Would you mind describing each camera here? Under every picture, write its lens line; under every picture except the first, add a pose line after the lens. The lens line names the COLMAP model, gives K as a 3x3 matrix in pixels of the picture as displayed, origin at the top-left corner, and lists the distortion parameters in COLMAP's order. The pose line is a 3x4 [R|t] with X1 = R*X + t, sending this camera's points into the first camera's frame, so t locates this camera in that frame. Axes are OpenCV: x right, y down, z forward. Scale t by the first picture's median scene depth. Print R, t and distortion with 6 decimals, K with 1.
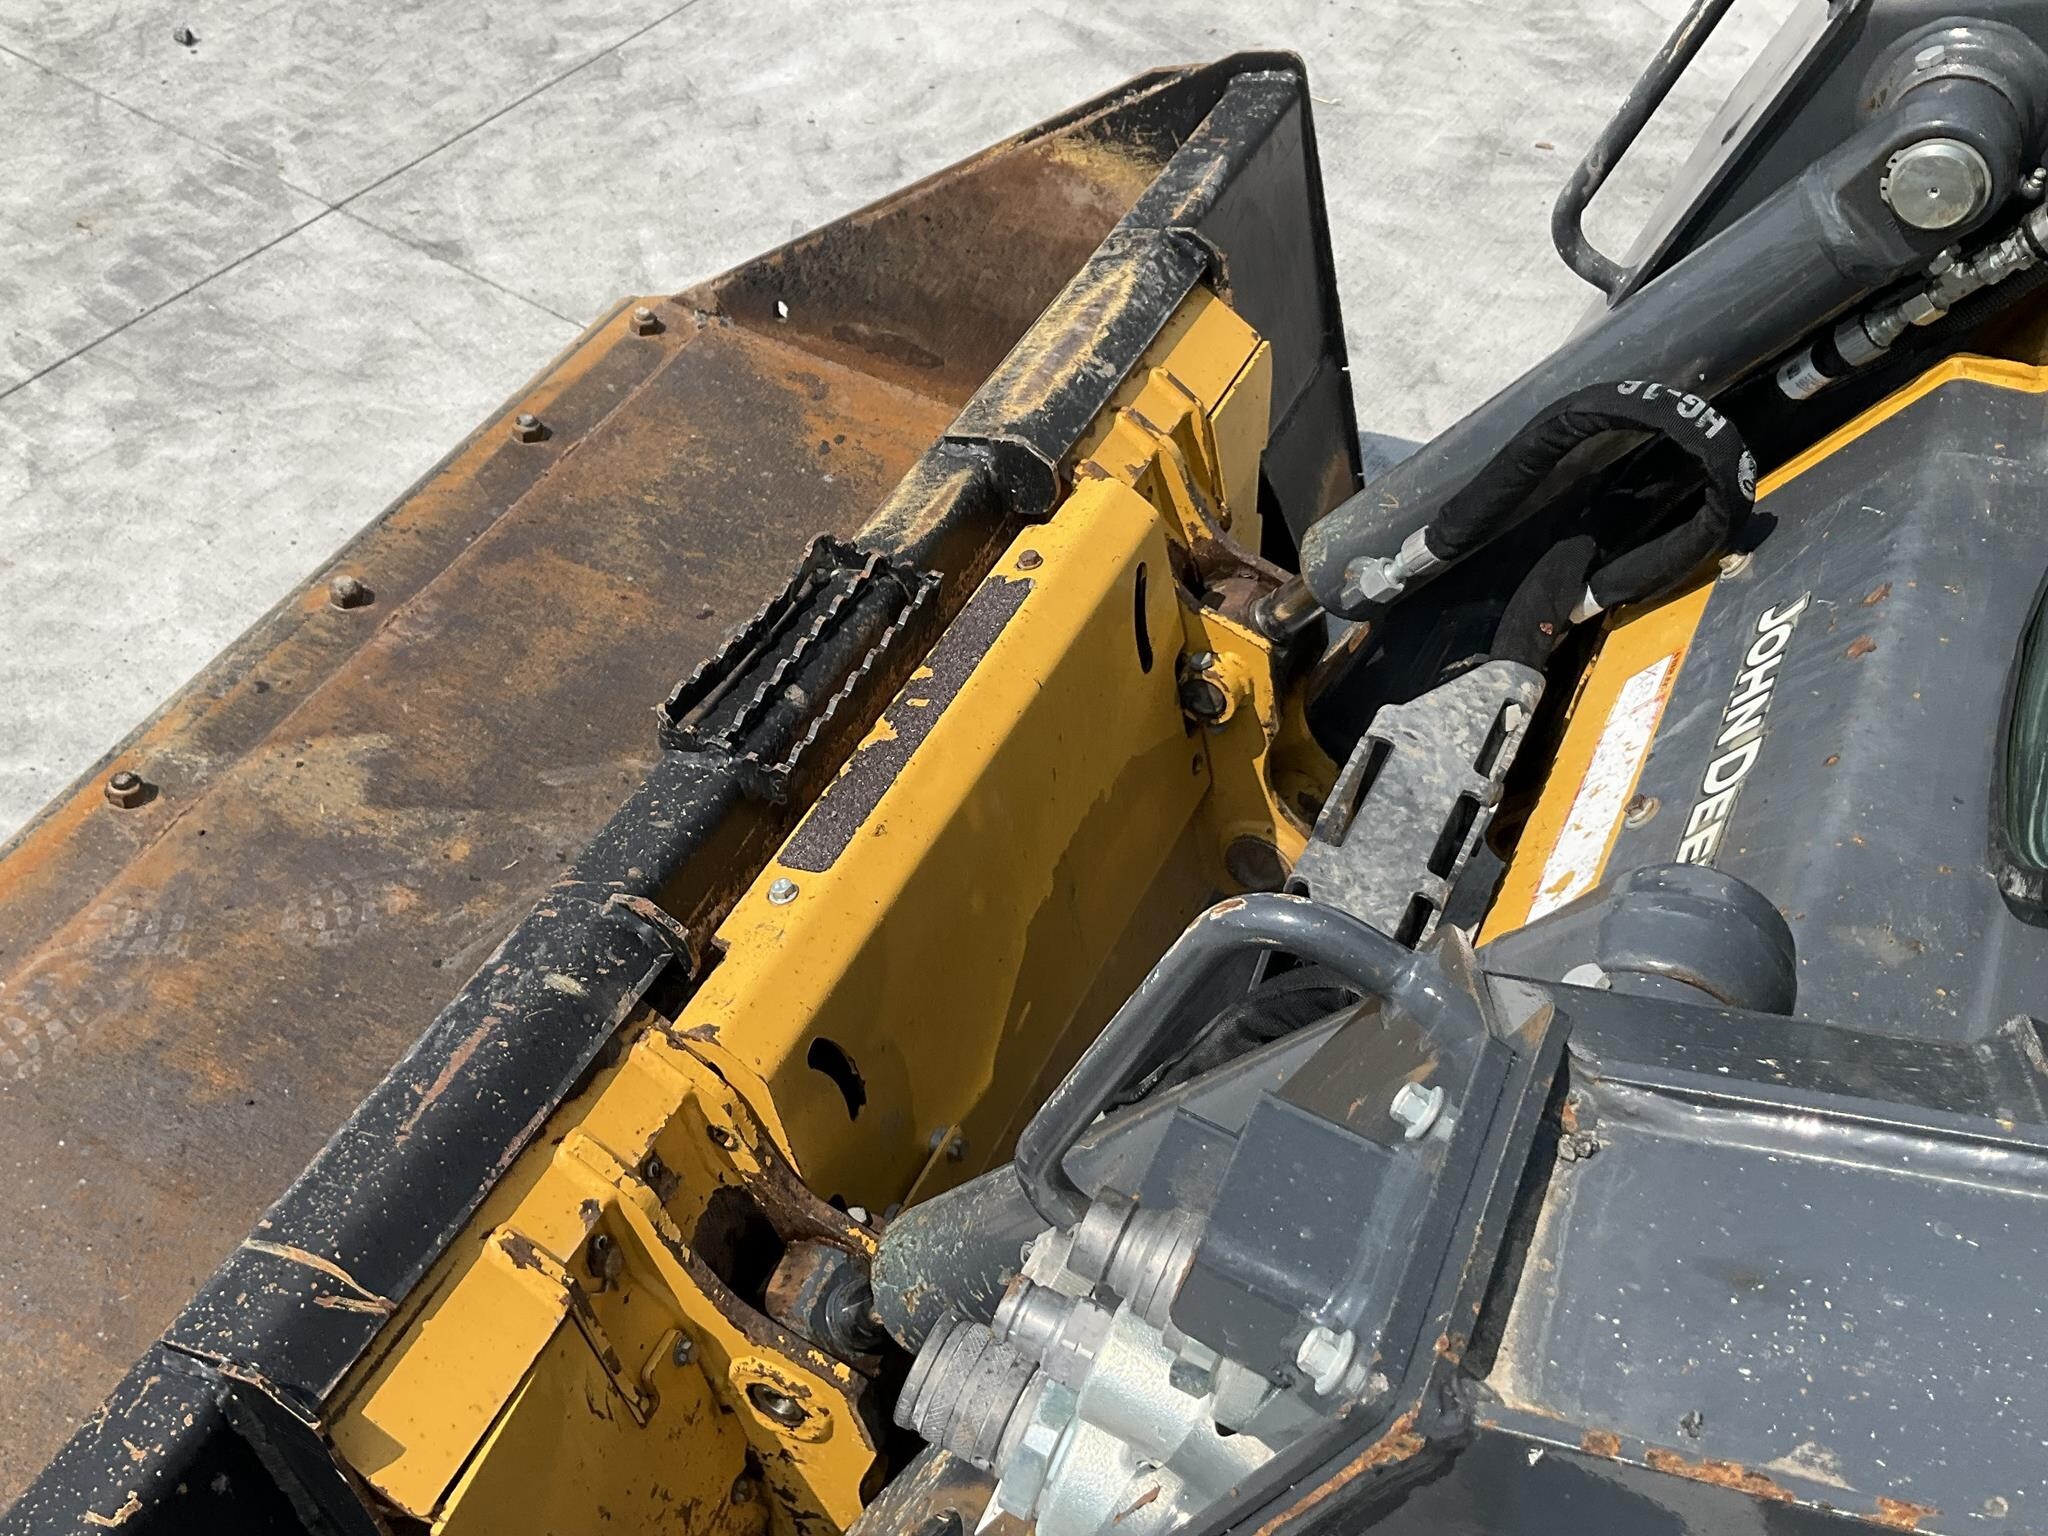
lens RADIAL K [[2136.5, 0, 1016.8], [0, 2136.5, 761.8], [0, 0, 1]] dist [0.125184, -0.261048]
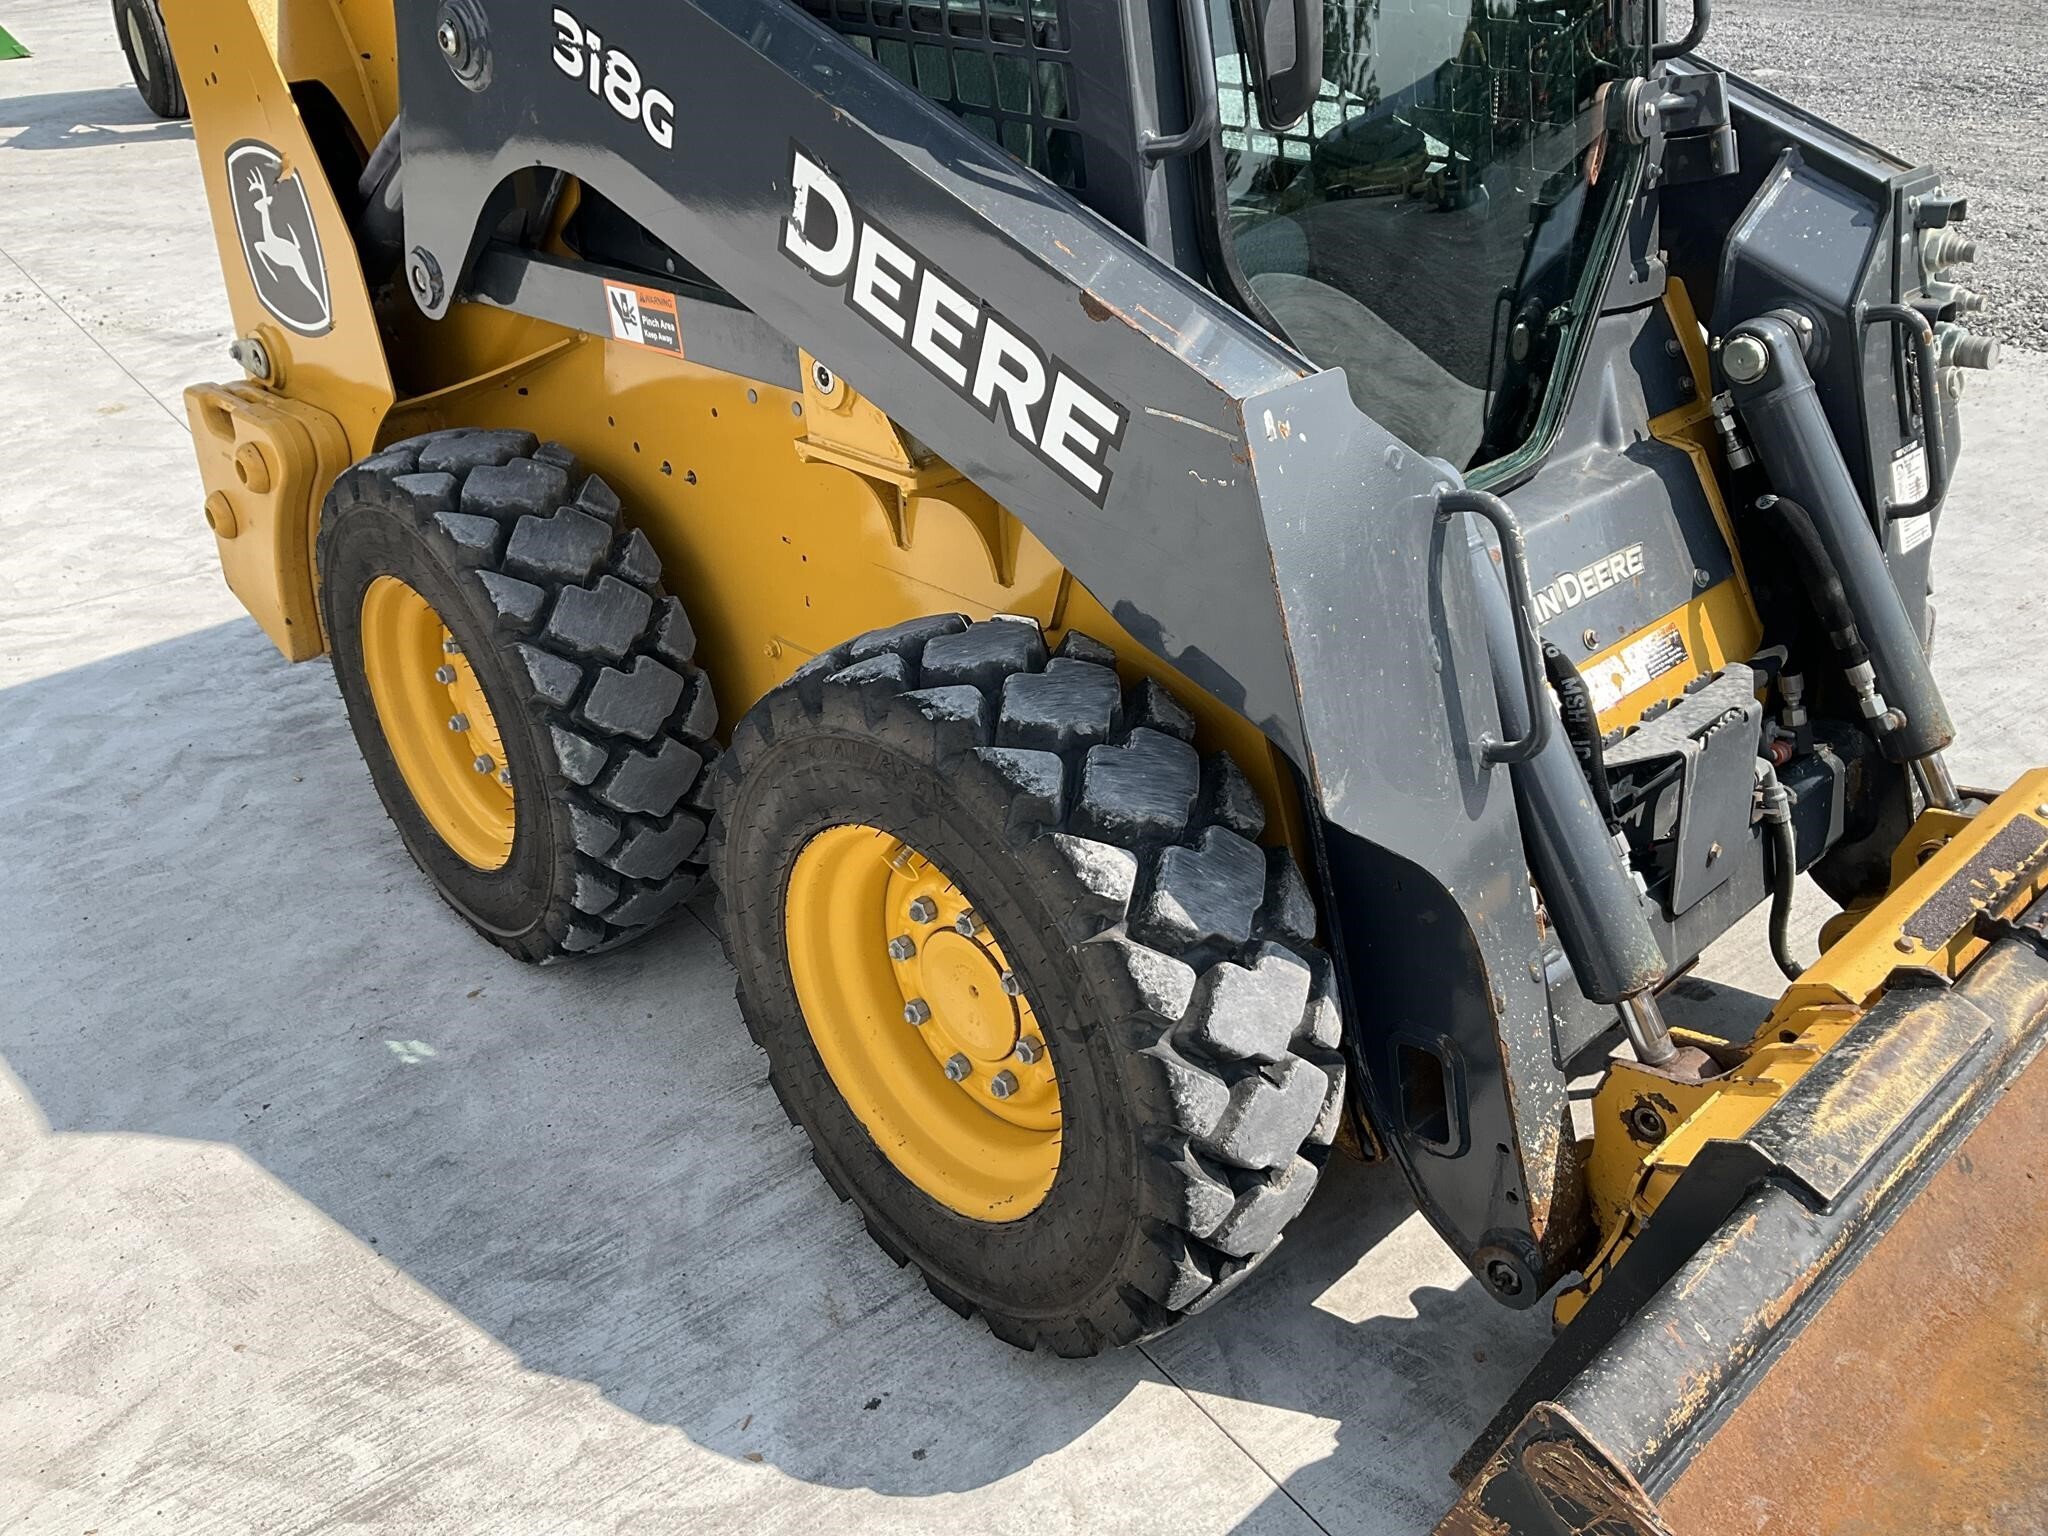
lens RADIAL K [[1697.8, 0, 1027.6], [0, 1697.8, 758.0], [0, 0, 1]] dist [0.113331, -0.260035]
pose [[-0.928295, -0.210511, 0.306518, 0.191616], [0.242008, 0.283807, 0.927839, -1.143418], [-0.282312, 0.935488, -0.212511, 1.158662]]
